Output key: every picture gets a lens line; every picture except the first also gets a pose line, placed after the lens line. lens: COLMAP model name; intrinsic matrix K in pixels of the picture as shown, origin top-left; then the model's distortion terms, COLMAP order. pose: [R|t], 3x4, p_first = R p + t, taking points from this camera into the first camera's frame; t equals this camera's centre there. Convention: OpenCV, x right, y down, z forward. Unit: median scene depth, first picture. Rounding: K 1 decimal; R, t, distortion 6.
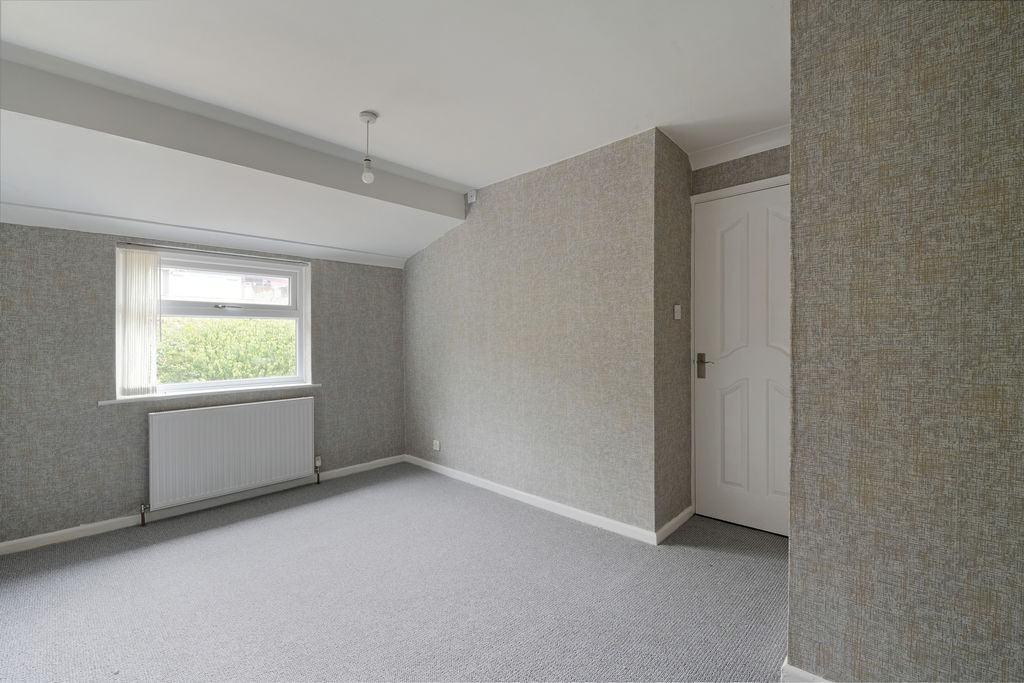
lens RADIAL K [[452.9, 0, 512.5], [0, 452.9, 347.3], [0, 0, 1]] dist [-0.025089, -0.002054]
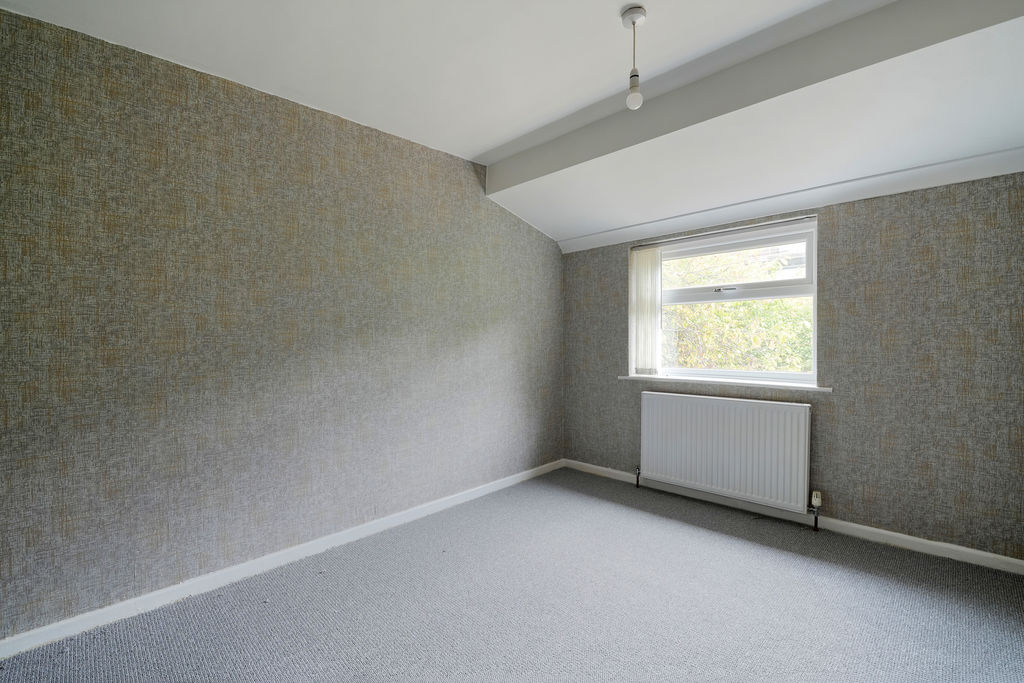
lens RADIAL K [[452.9, 0, 505.1], [0, 452.9, 338.7], [0, 0, 1]] dist [-0.025089, -0.002054]
pose [[-0.061656, 0.015625, -0.997975, 0.323559], [-0.002835, 0.999871, 0.015830, -0.003964], [0.998093, 0.003805, -0.061603, 0.642012]]
